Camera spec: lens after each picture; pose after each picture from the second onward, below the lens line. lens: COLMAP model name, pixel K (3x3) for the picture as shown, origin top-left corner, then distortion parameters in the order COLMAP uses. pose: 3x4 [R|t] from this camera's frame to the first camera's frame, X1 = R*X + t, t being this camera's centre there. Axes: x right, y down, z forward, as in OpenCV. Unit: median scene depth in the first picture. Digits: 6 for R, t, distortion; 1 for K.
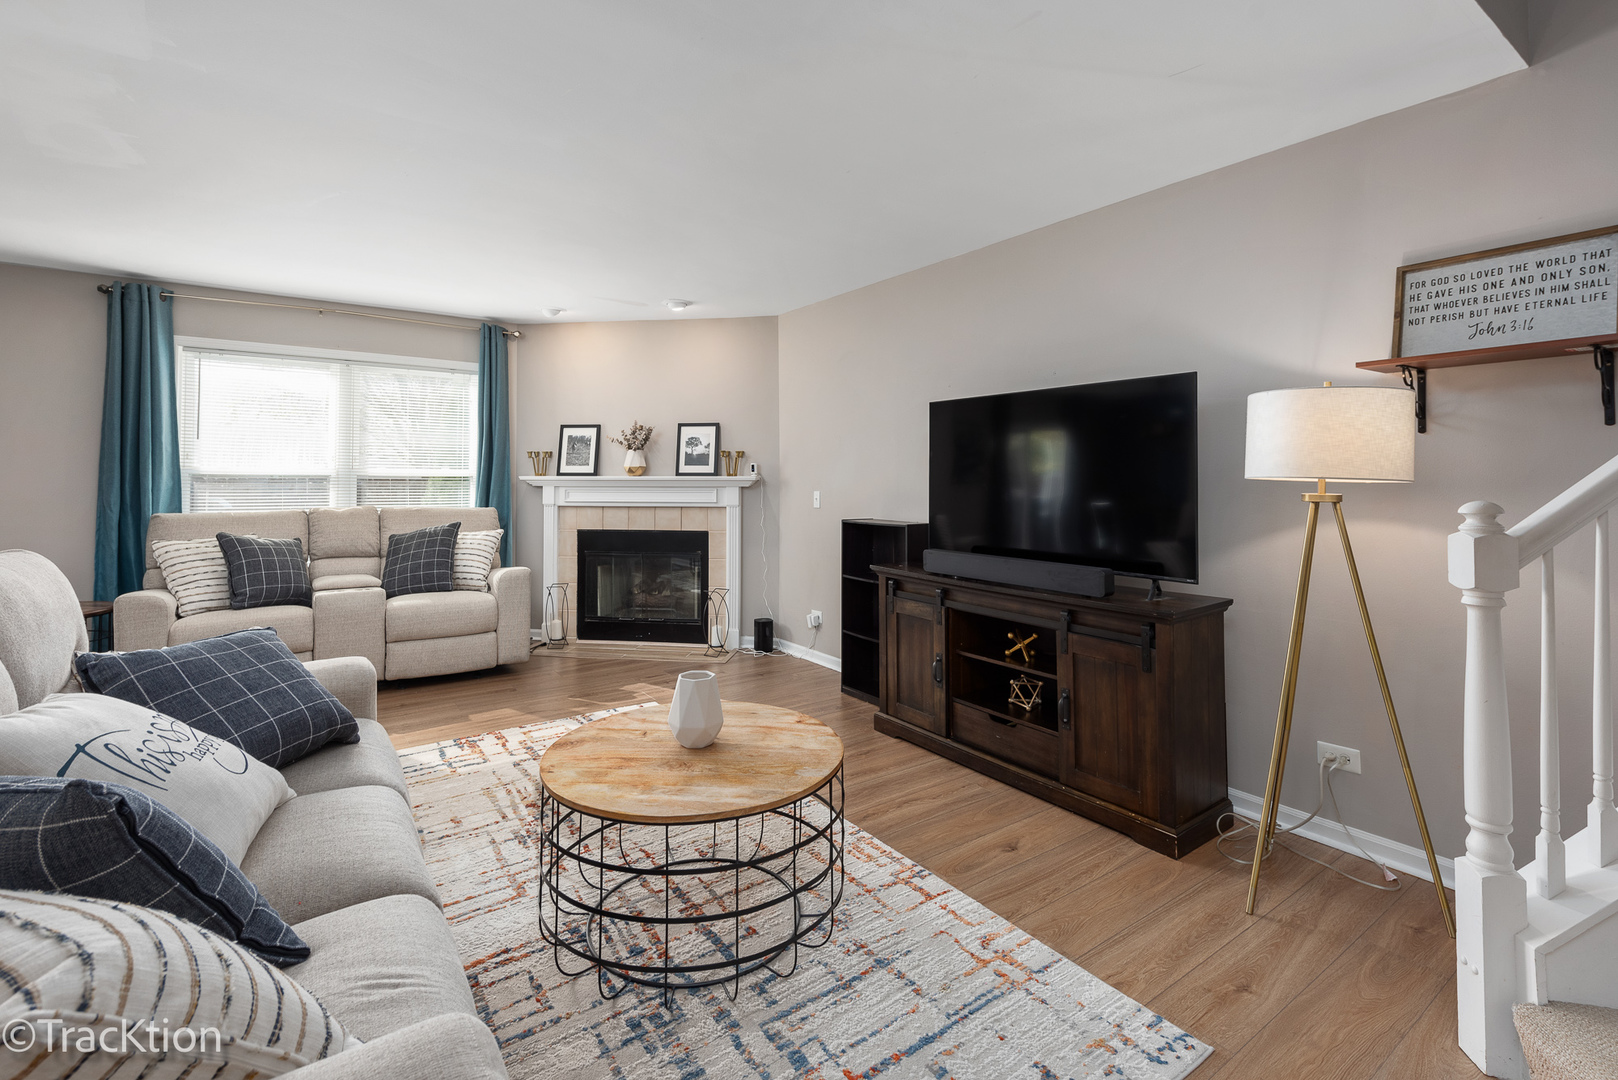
lens RADIAL K [[721.2, 0, 812.7], [0, 721.2, 470.7], [0, 0, 1]] dist [0.009856, -0.002926]
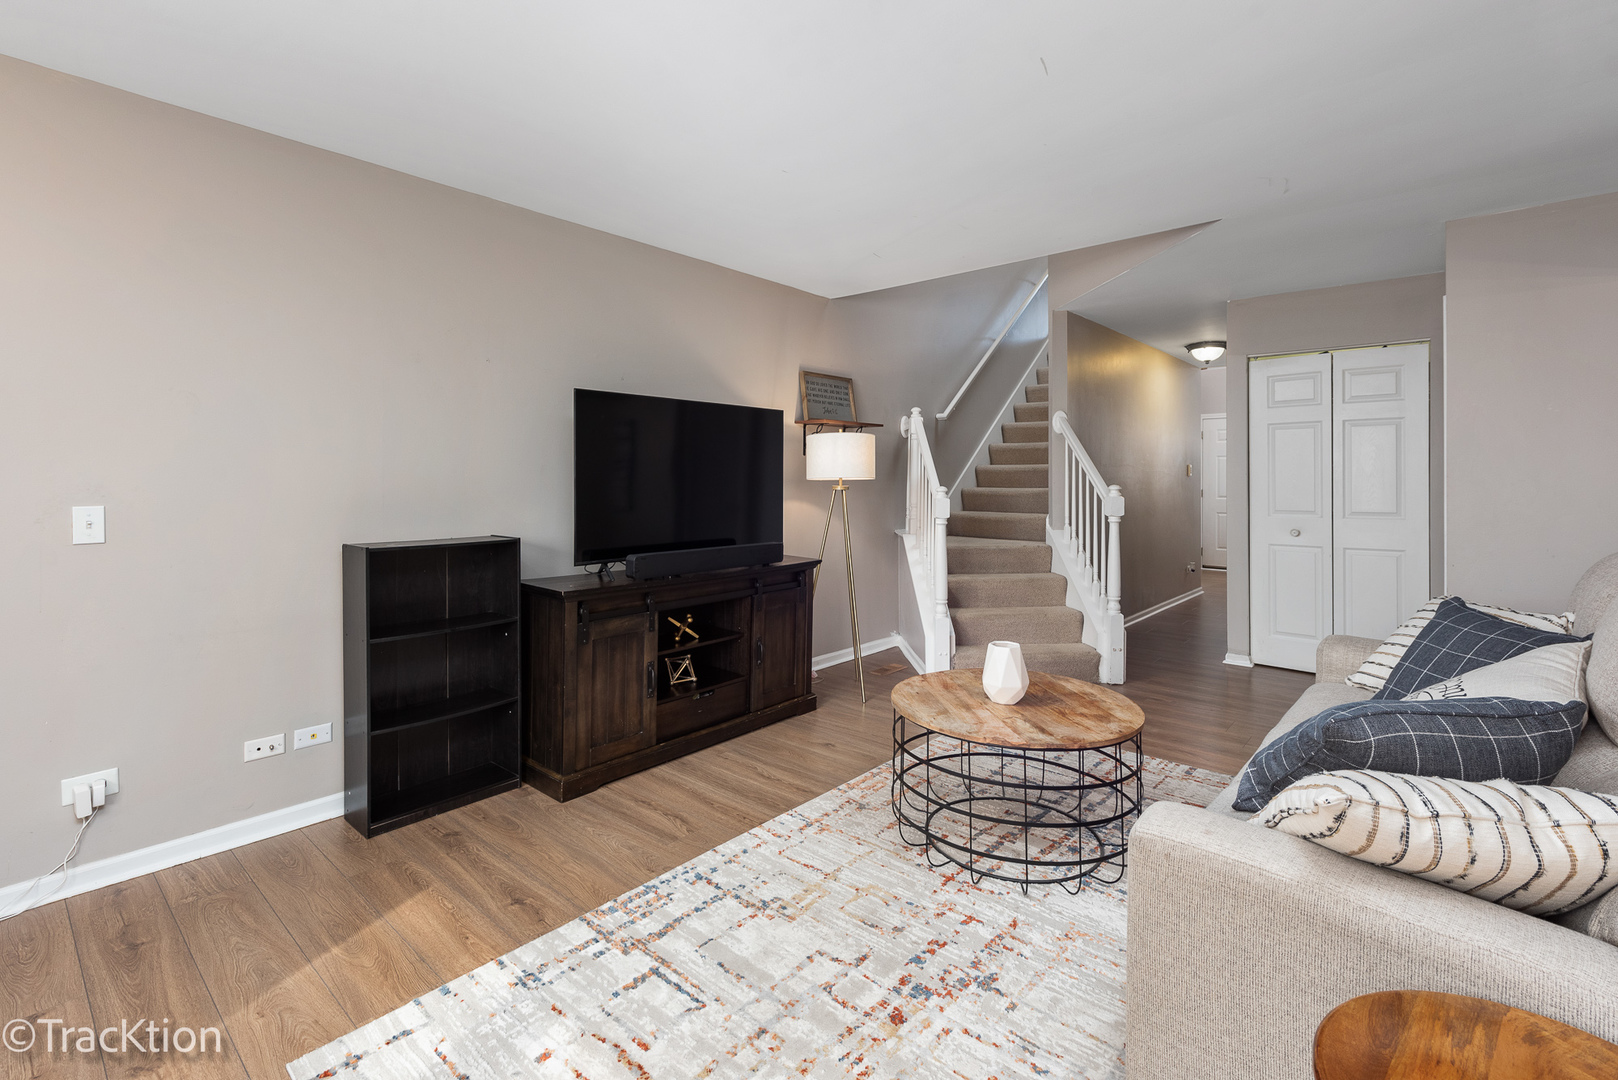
lens RADIAL K [[721.2, 0, 812.5], [0, 721.2, 481.8], [0, 0, 1]] dist [0.009856, -0.002926]
pose [[-0.219375, -0.003225, 0.975635, -0.491056], [-0.010441, 0.999945, 0.000957, 0.007816], [-0.975585, -0.009977, -0.219396, 0.616050]]
